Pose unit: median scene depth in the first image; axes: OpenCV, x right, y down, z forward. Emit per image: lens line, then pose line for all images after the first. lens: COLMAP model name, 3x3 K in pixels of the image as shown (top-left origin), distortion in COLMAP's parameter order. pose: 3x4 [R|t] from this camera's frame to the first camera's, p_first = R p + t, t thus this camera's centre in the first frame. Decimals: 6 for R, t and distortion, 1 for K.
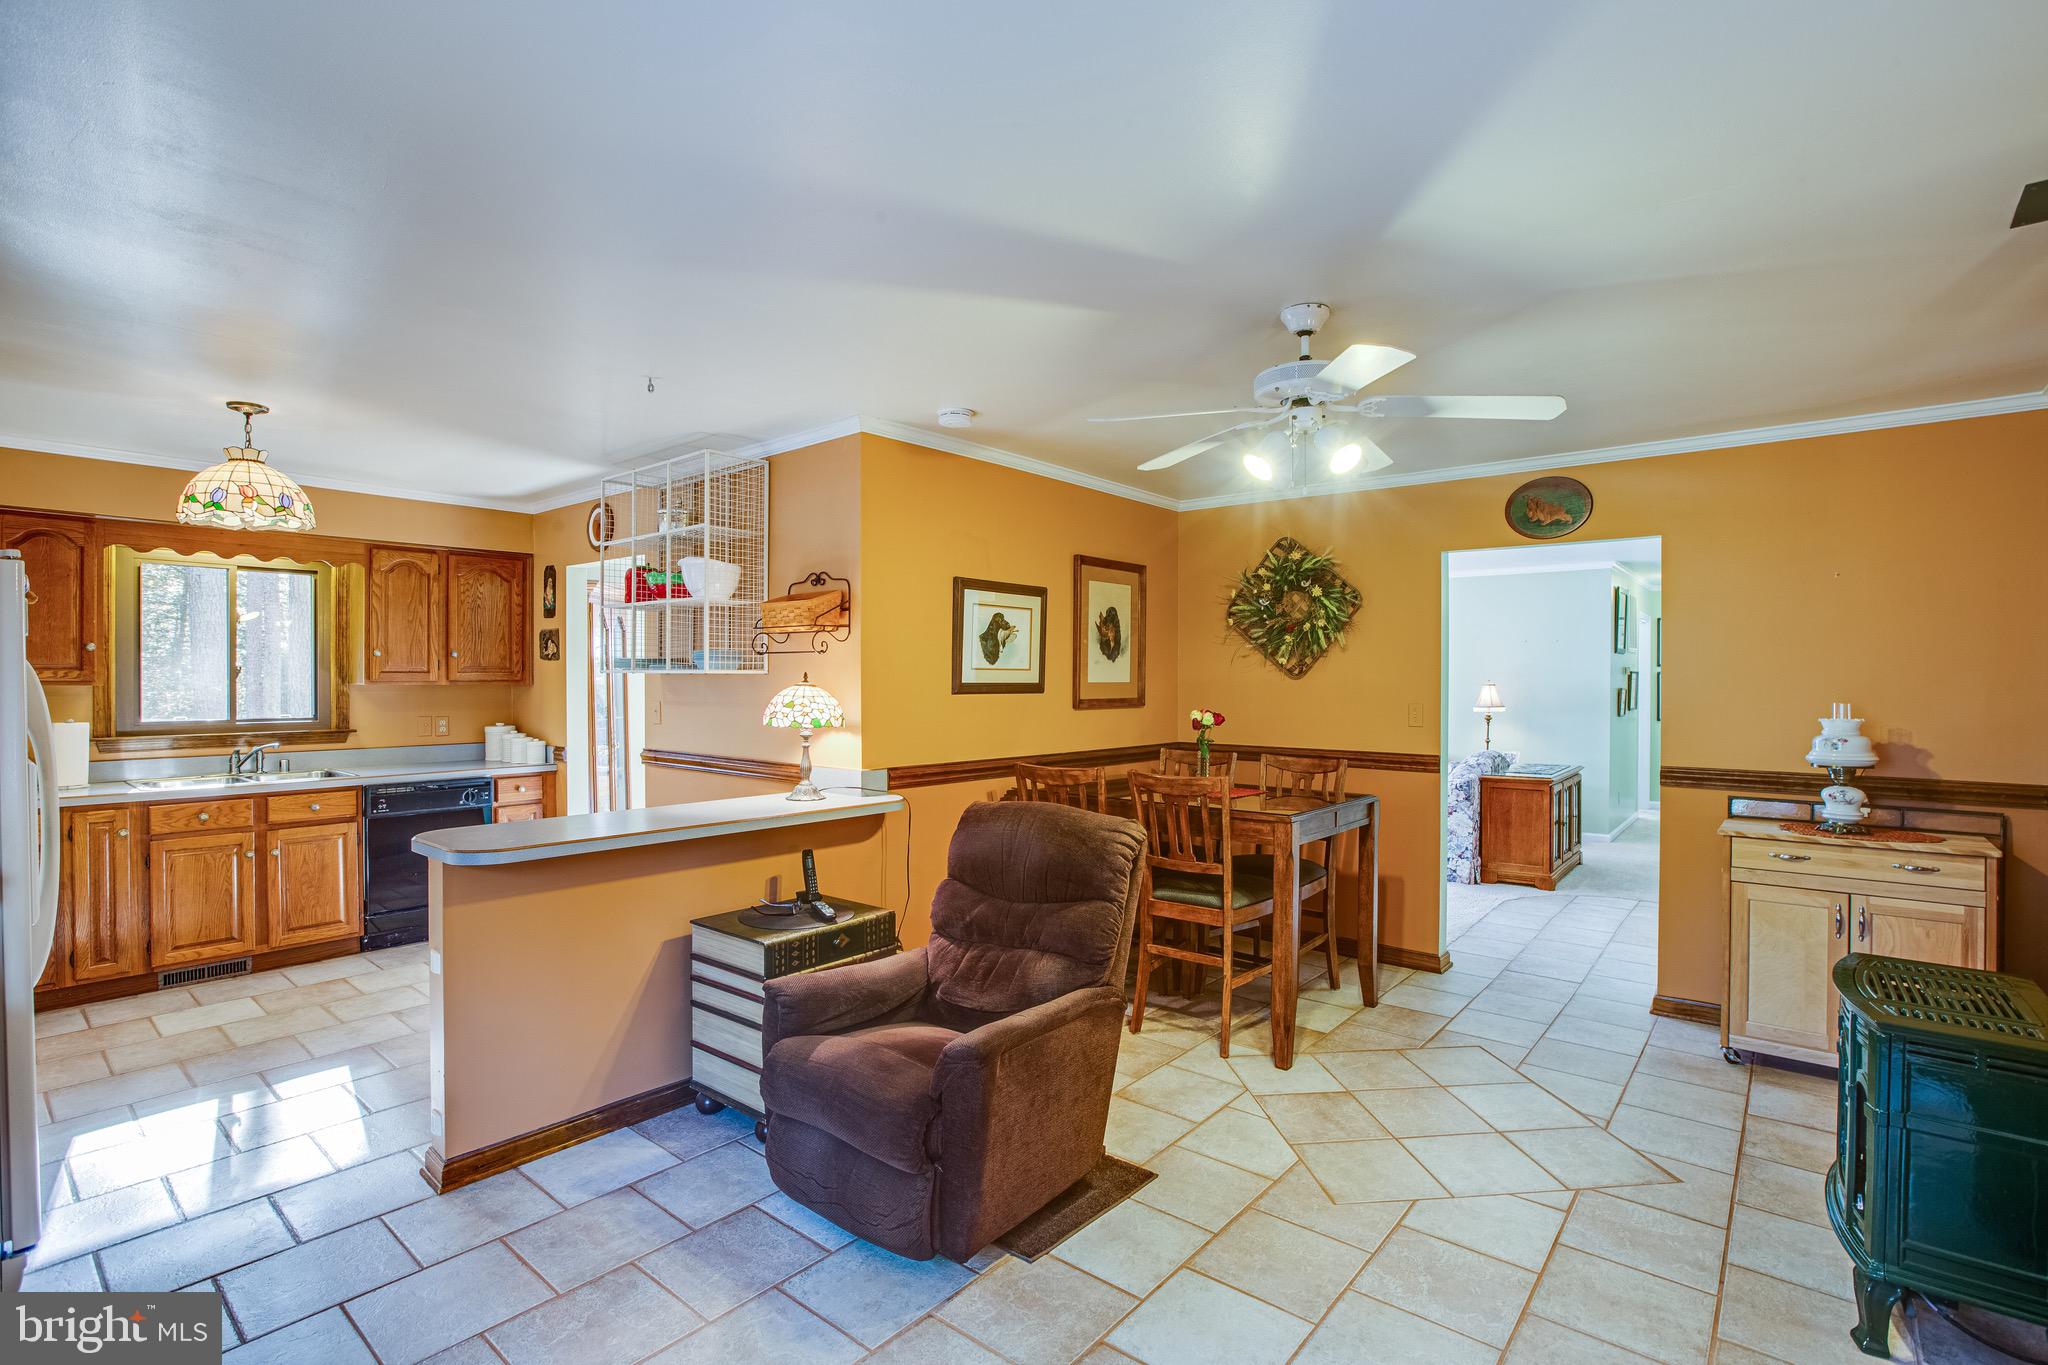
lens RADIAL K [[954.5, 0, 1036.5], [0, 954.5, 680.9], [0, 0, 1]] dist [-0.027719, 0.004727]
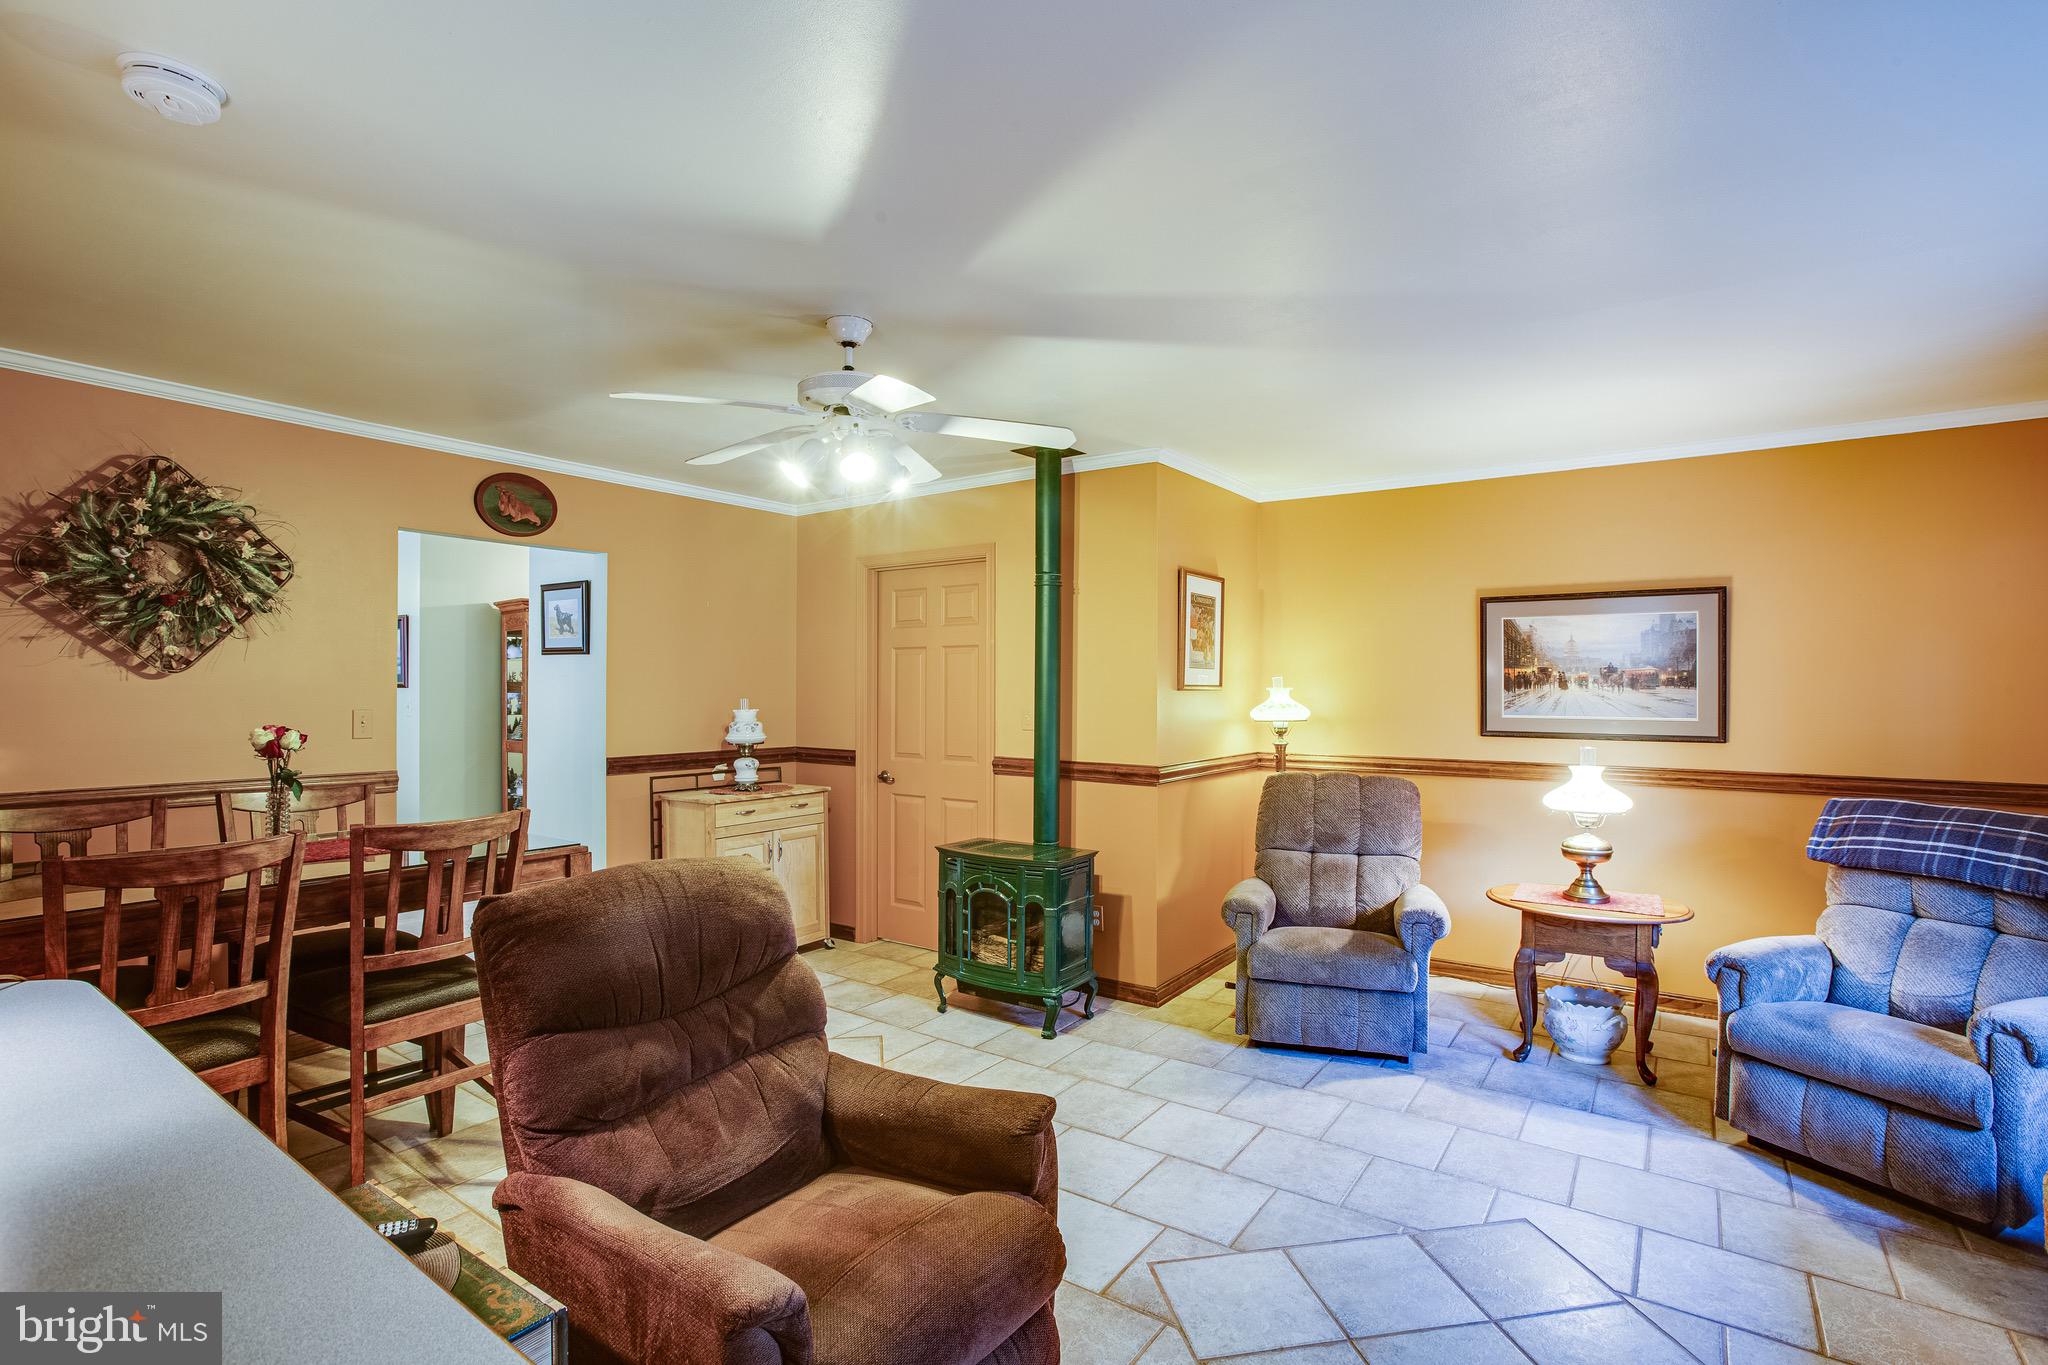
lens RADIAL K [[954.5, 0, 1029.4], [0, 954.5, 687.3], [0, 0, 1]] dist [-0.027719, 0.004727]
pose [[-0.086423, -0.001408, 0.996258, -0.554773], [-0.000180, 0.999999, 0.001398, 0.004452], [-0.996259, -0.000058, -0.086423, 0.644467]]
